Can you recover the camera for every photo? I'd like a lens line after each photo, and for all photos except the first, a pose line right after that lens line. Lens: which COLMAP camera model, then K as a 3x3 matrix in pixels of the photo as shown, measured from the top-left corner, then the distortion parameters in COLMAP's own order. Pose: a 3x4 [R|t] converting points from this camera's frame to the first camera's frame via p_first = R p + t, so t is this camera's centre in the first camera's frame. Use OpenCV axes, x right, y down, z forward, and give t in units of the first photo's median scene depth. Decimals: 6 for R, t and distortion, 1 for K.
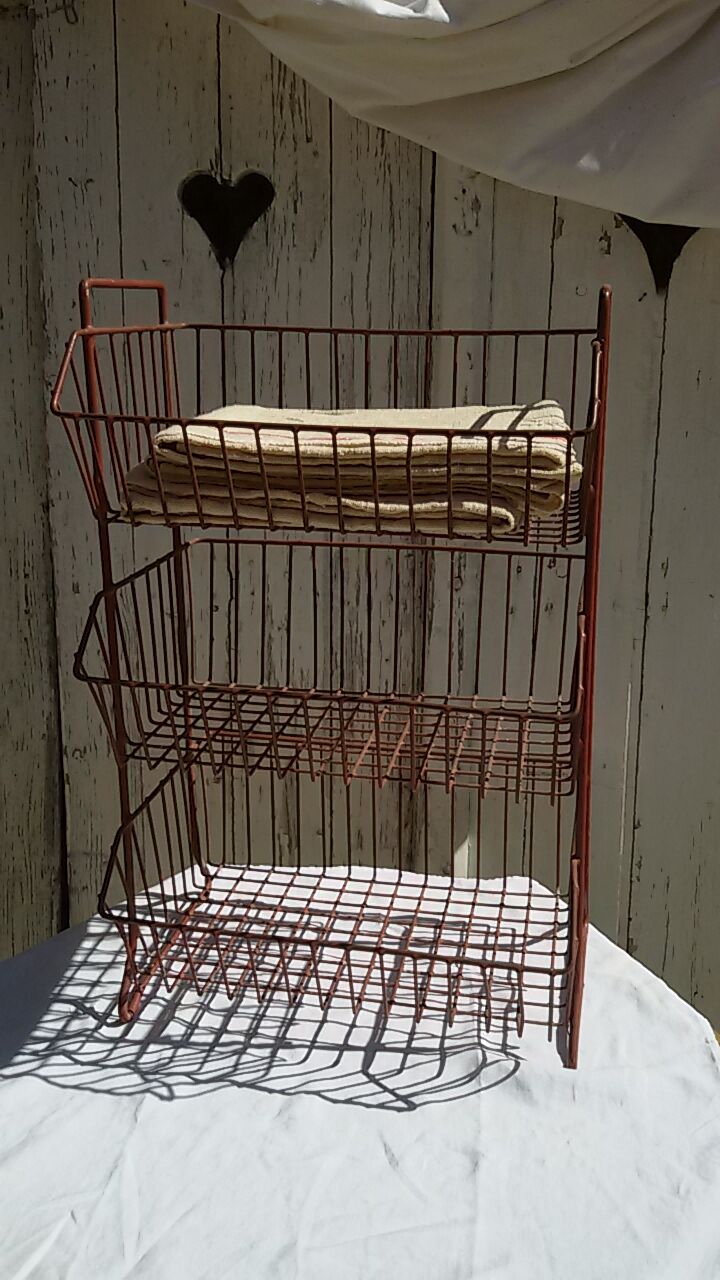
lens RADIAL K [[1193.3, 0, 370.0], [0, 1193.3, 645.8], [0, 0, 1]] dist [-0.026254, 0.000000]
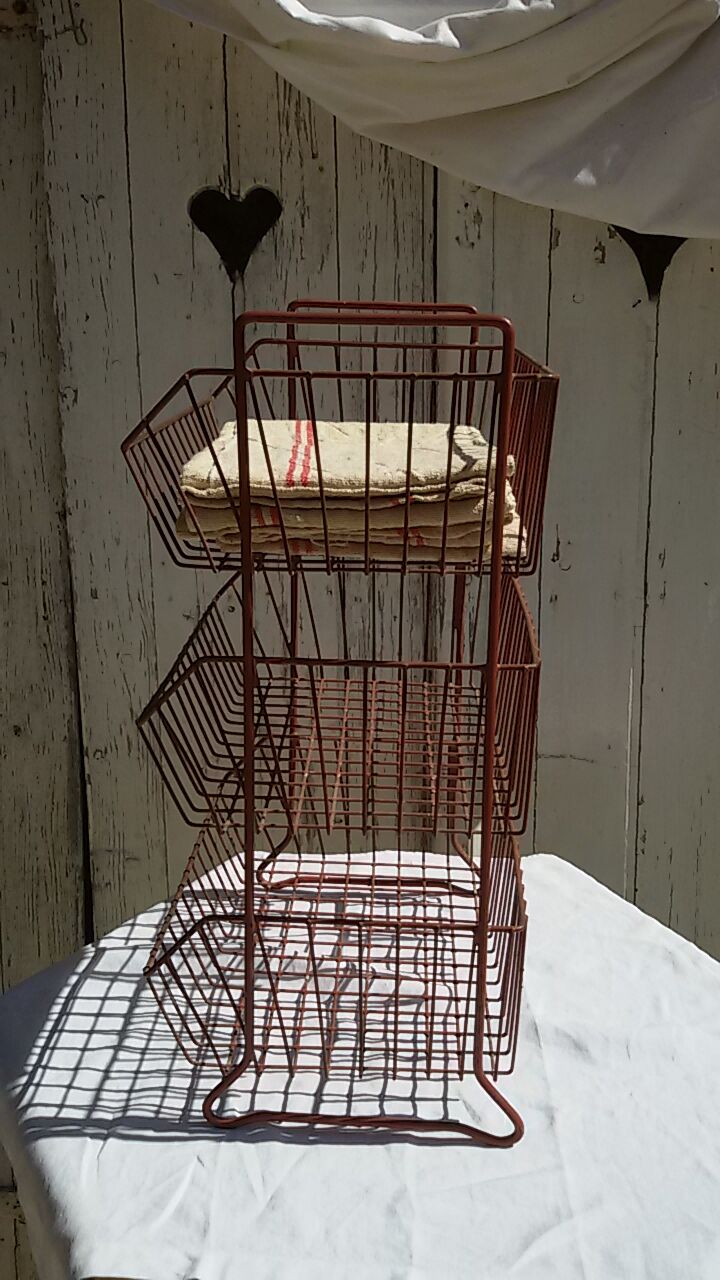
lens RADIAL K [[1193.3, 0, 360.9], [0, 1193.3, 646.0], [0, 0, 1]] dist [-0.026254, 0.000000]
pose [[0.997617, -0.032427, 0.060907, -0.114669], [0.031759, 0.999425, 0.011903, -0.011316], [-0.061257, -0.009940, 0.998073, -0.057564]]
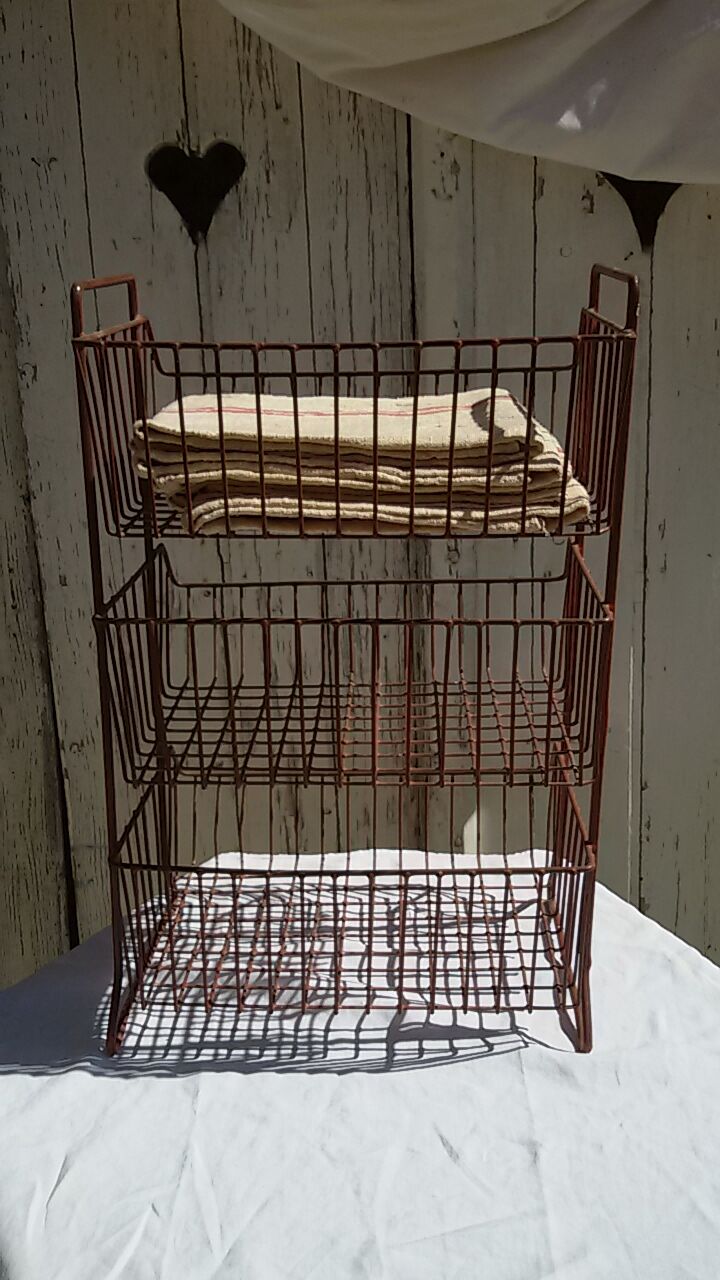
lens RADIAL K [[1193.3, 0, 361.7], [0, 1193.3, 638.1], [0, 0, 1]] dist [-0.026254, 0.000000]
pose [[0.997628, -0.058296, 0.036592, -0.057851], [0.056549, 0.997288, 0.047099, -0.046943], [-0.039238, -0.044918, 0.998220, 0.017142]]
